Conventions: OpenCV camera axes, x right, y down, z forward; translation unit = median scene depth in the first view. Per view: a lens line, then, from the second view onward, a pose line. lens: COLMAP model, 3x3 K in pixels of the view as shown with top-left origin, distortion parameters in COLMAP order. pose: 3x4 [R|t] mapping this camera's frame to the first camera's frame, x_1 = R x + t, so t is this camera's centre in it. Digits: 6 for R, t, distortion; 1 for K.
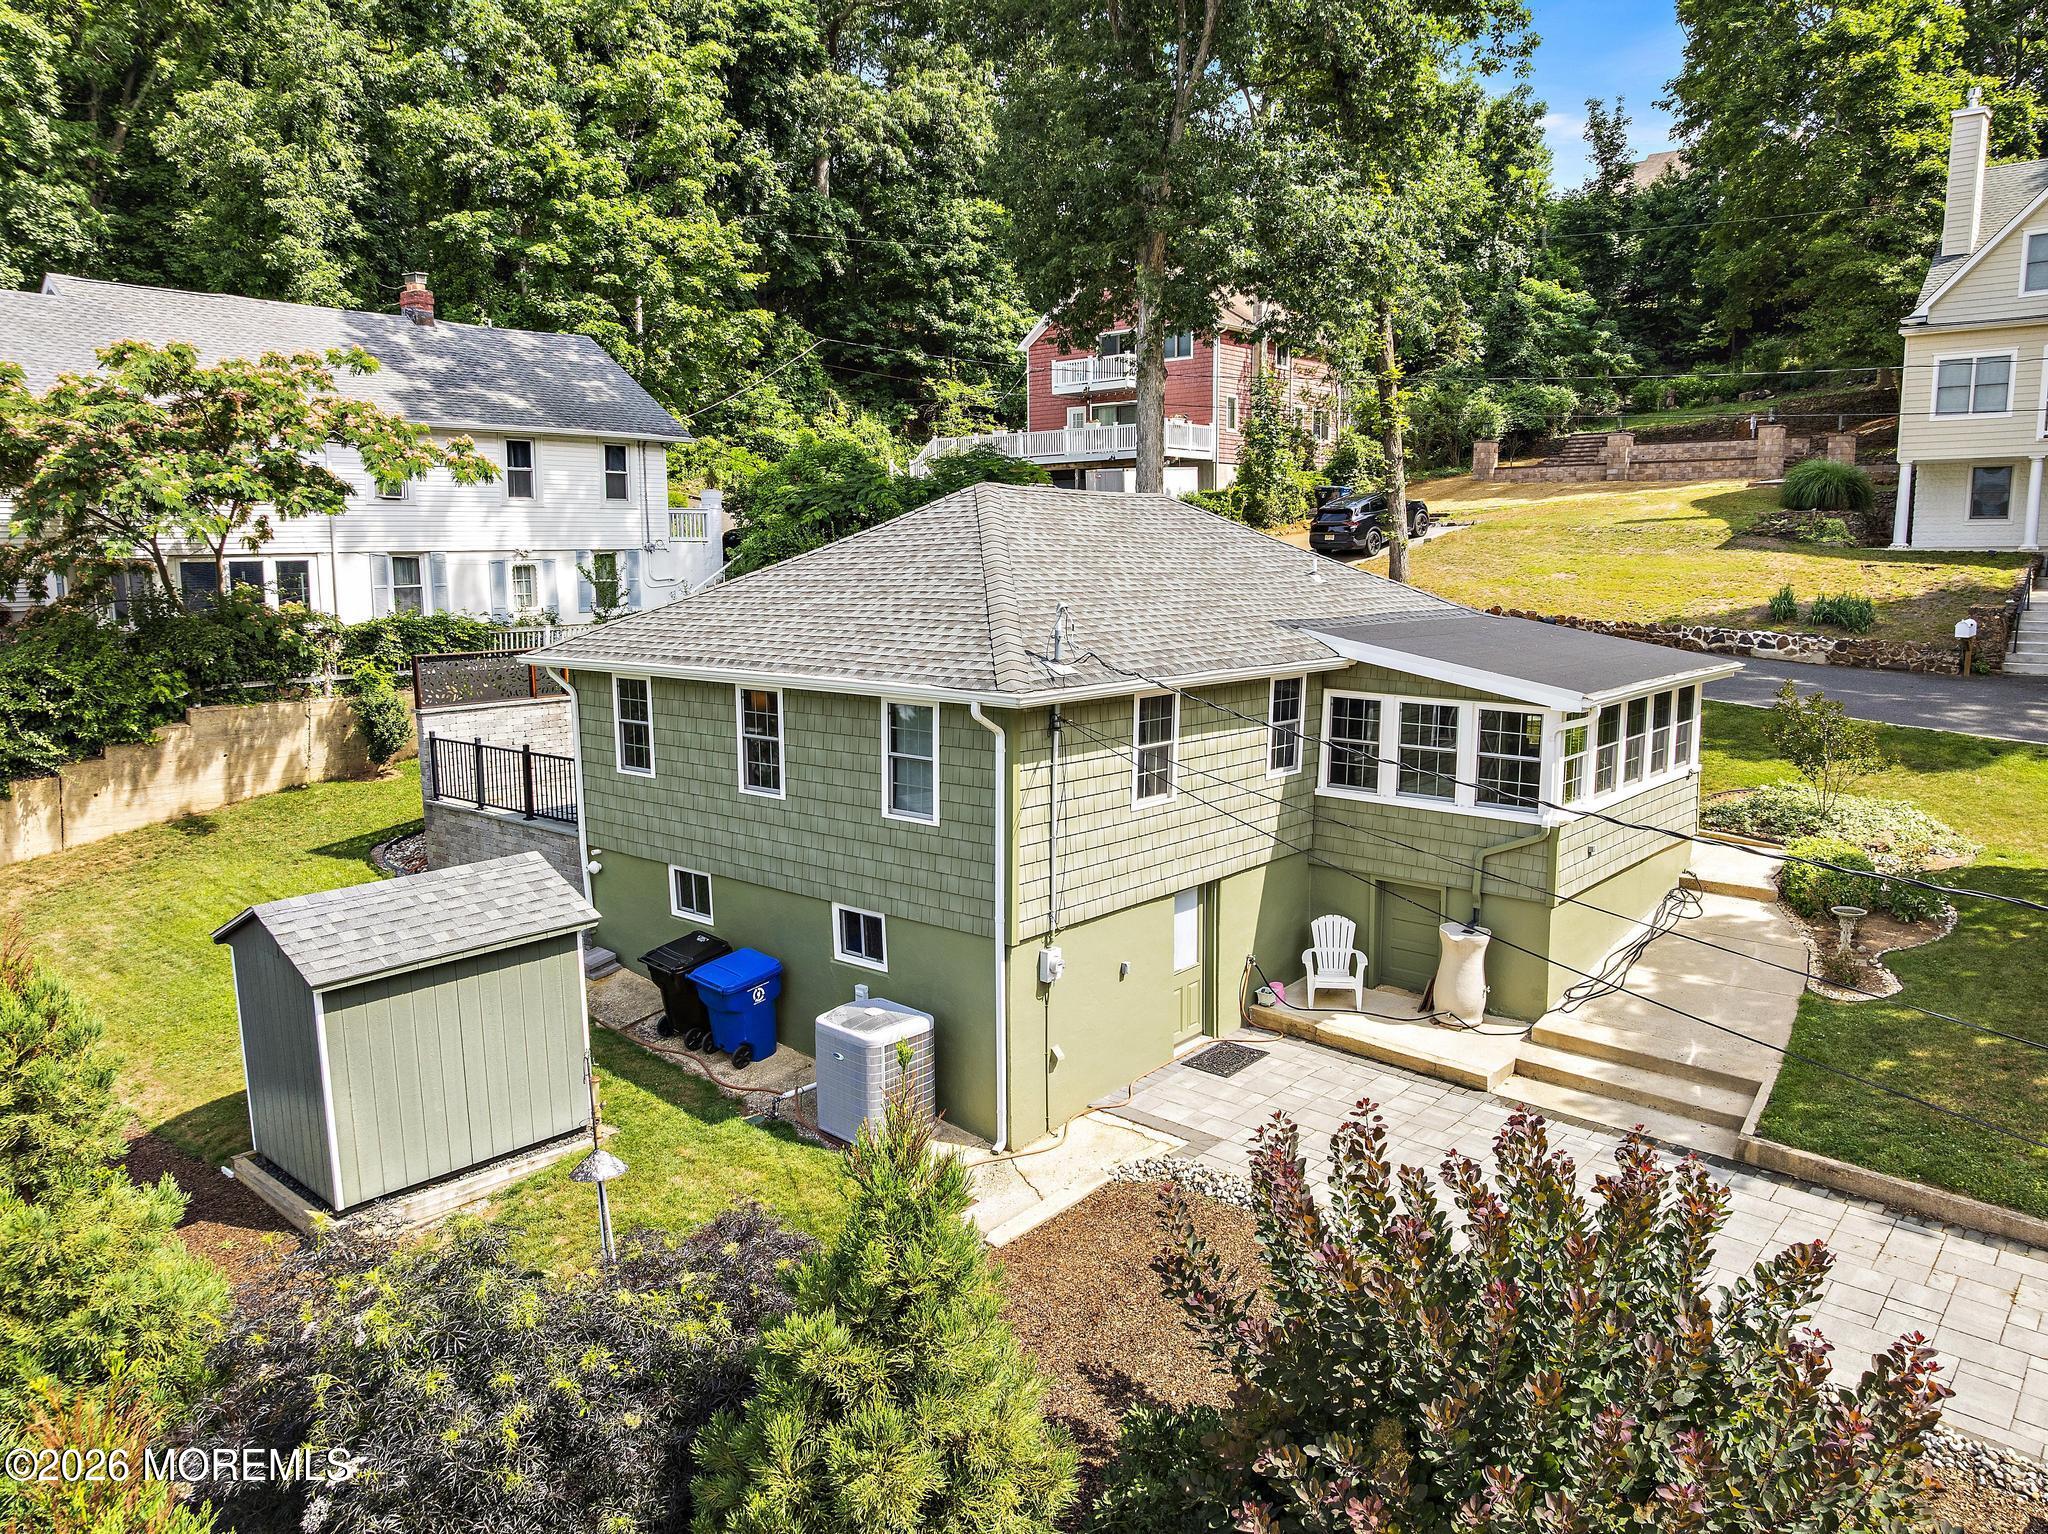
lens RADIAL K [[1422.4, 0, 1031.9], [0, 1422.4, 802.2], [0, 0, 1]] dist [-0.047218, 0.012411]
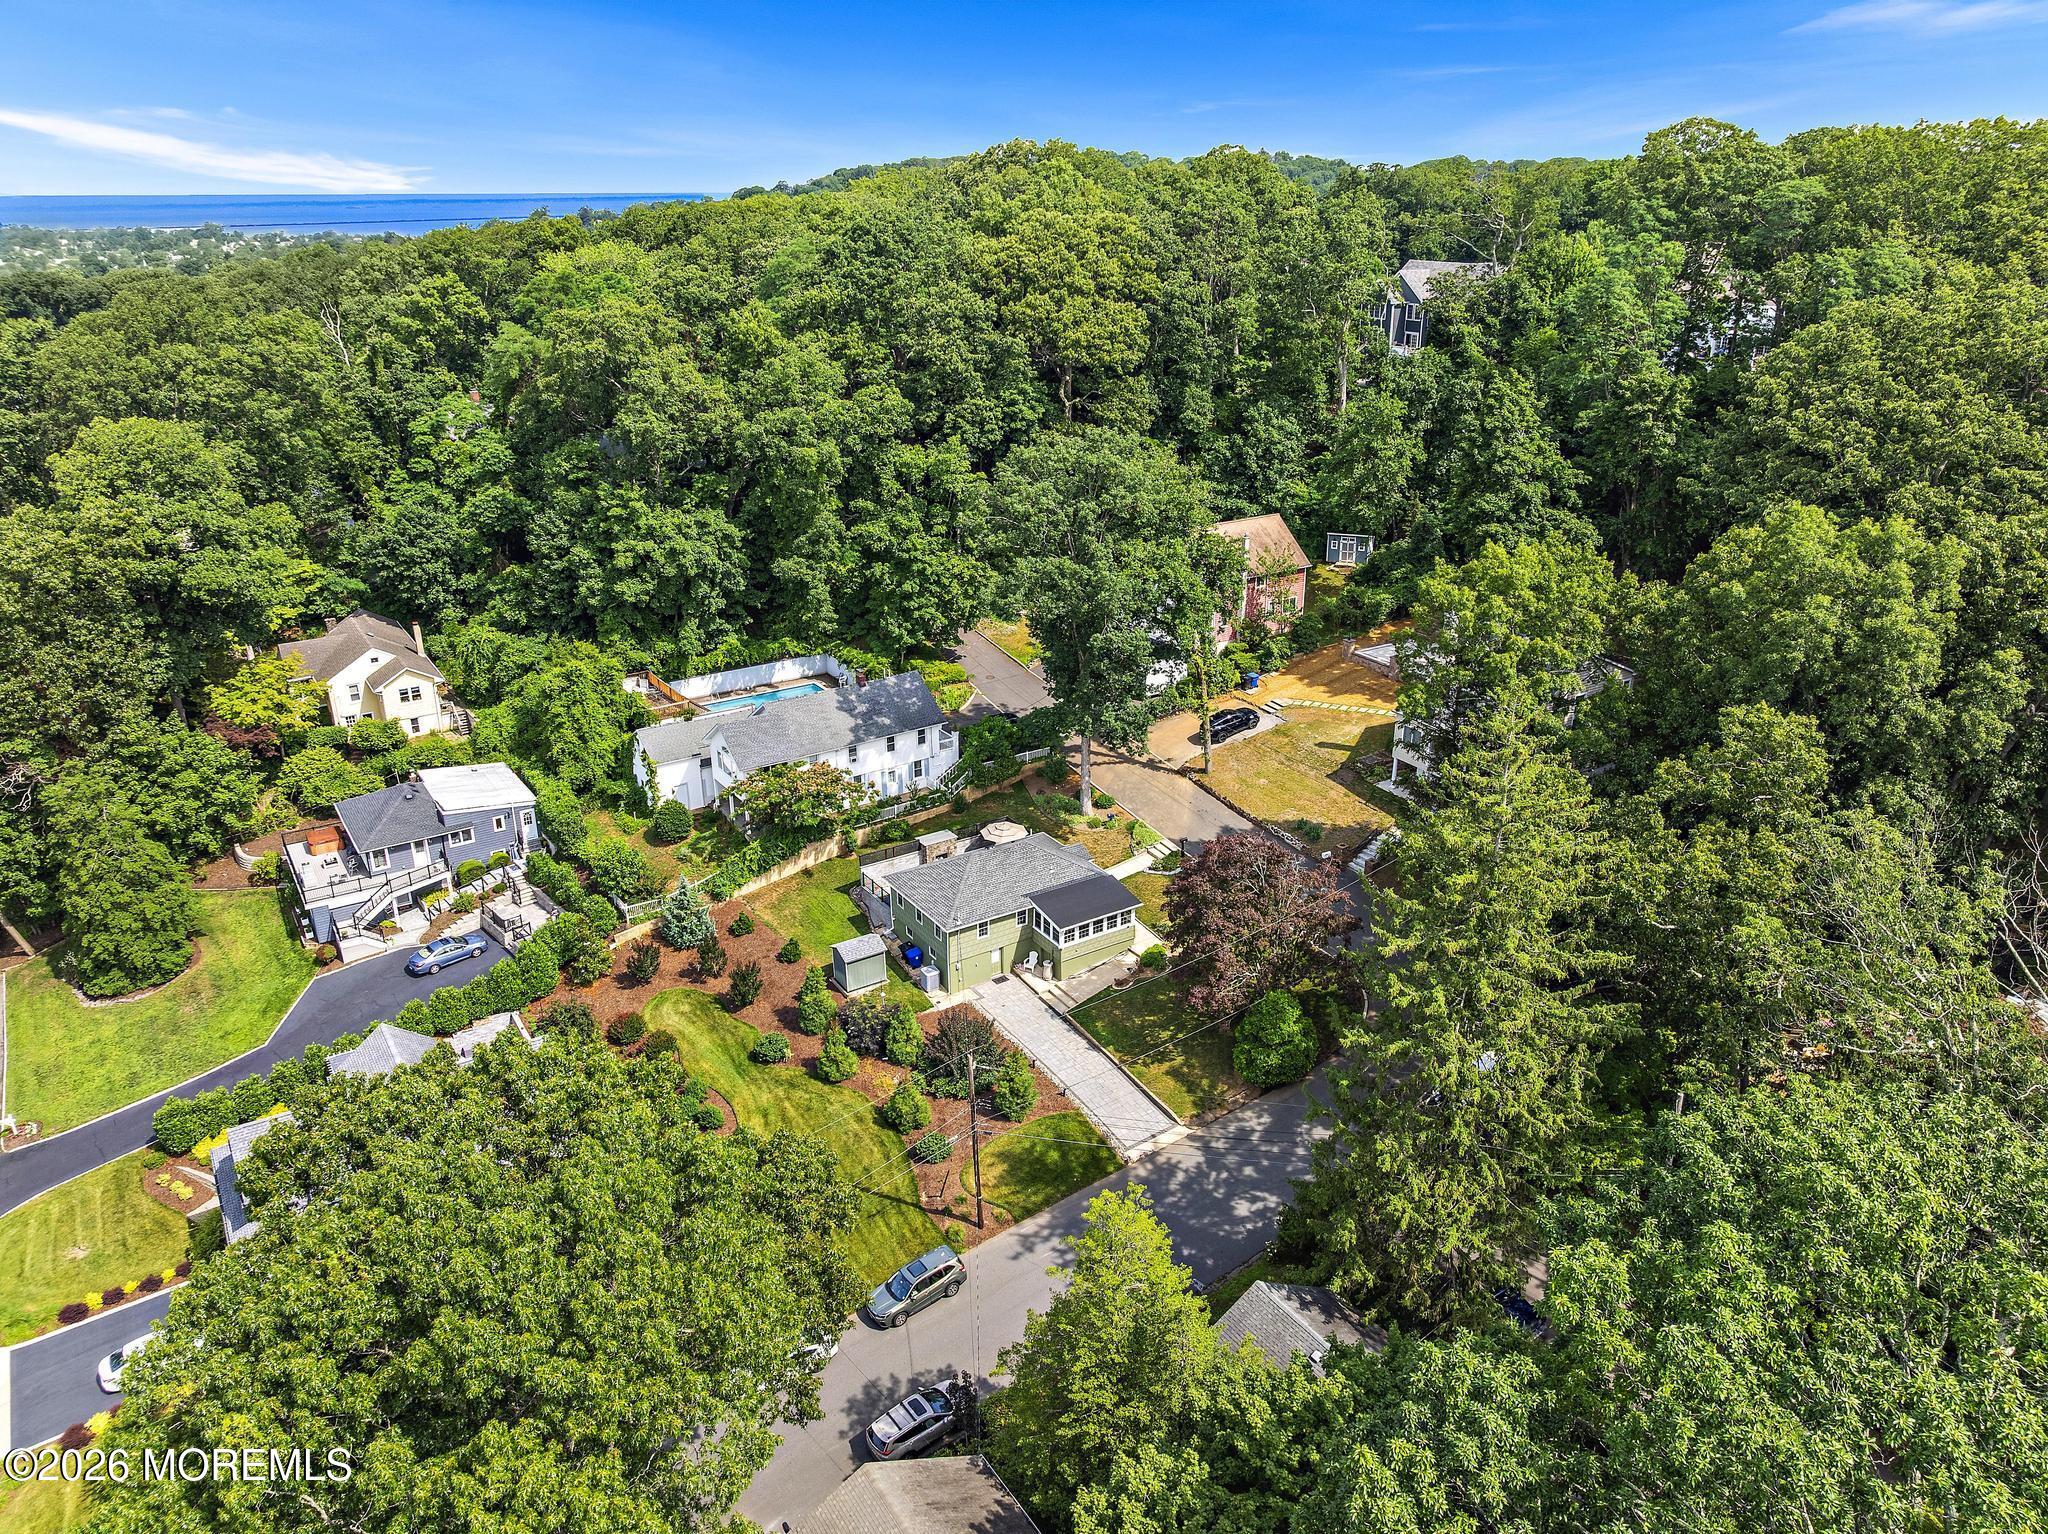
lens RADIAL K [[1422.4, 0, 1031.9], [0, 1422.4, 802.2], [0, 0, 1]] dist [-0.047218, 0.012411]
pose [[0.957253, 0.122047, -0.262241, 1.480285], [-0.056414, 0.967988, 0.244574, -1.674460], [0.283696, -0.219325, 0.933495, -3.583270]]
